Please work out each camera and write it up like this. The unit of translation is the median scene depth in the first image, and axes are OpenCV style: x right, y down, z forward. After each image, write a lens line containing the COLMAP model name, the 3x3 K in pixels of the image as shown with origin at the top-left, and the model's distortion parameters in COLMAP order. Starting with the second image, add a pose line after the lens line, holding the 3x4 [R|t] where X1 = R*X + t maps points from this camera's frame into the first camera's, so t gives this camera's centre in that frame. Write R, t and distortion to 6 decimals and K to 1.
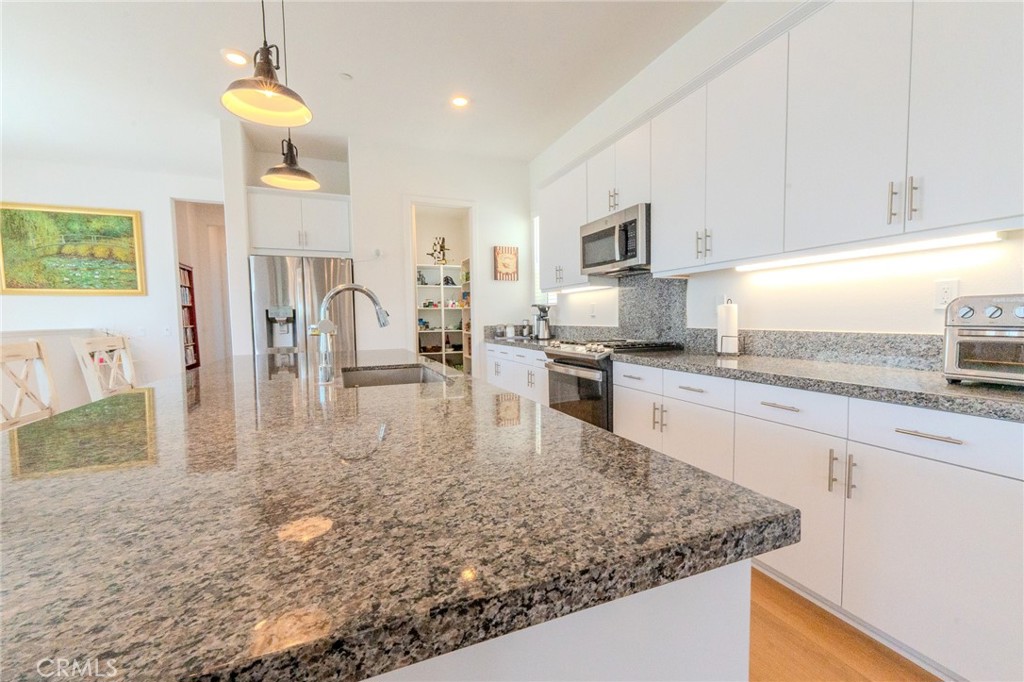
lens RADIAL K [[448.7, 0, 508.9], [0, 448.7, 341.8], [0, 0, 1]] dist [0.001479, 0.000147]
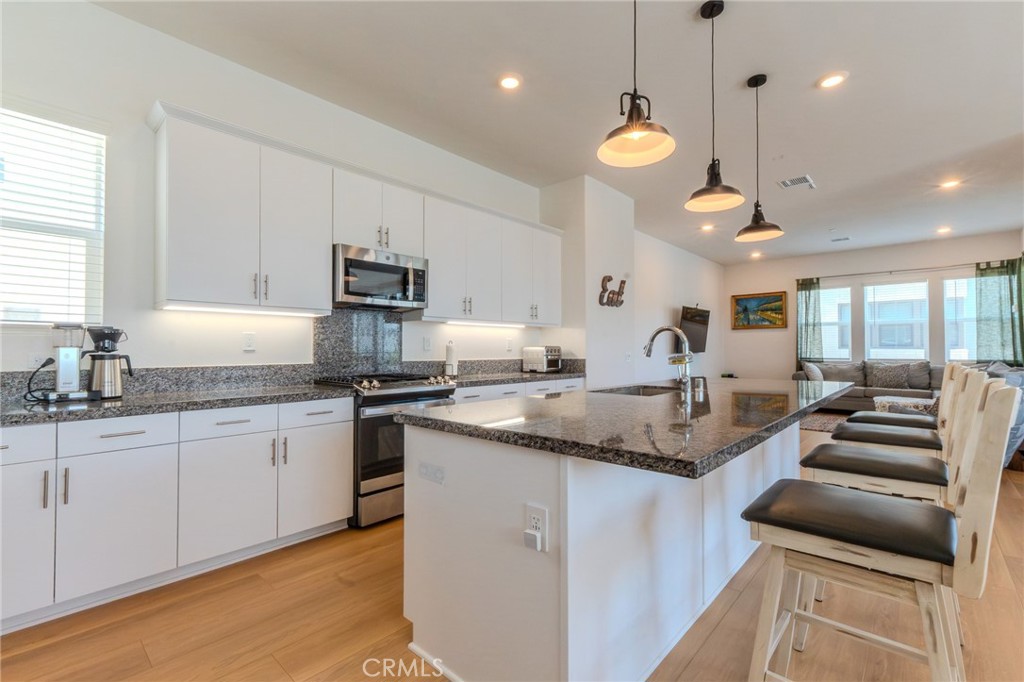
lens RADIAL K [[448.7, 0, 510.8], [0, 448.7, 344.3], [0, 0, 1]] dist [0.001479, 0.000147]
pose [[-0.444774, 0.028815, 0.895179, -0.856598], [0.057848, 0.998320, -0.003393, -0.055971], [-0.893773, 0.050276, -0.445693, 1.286567]]
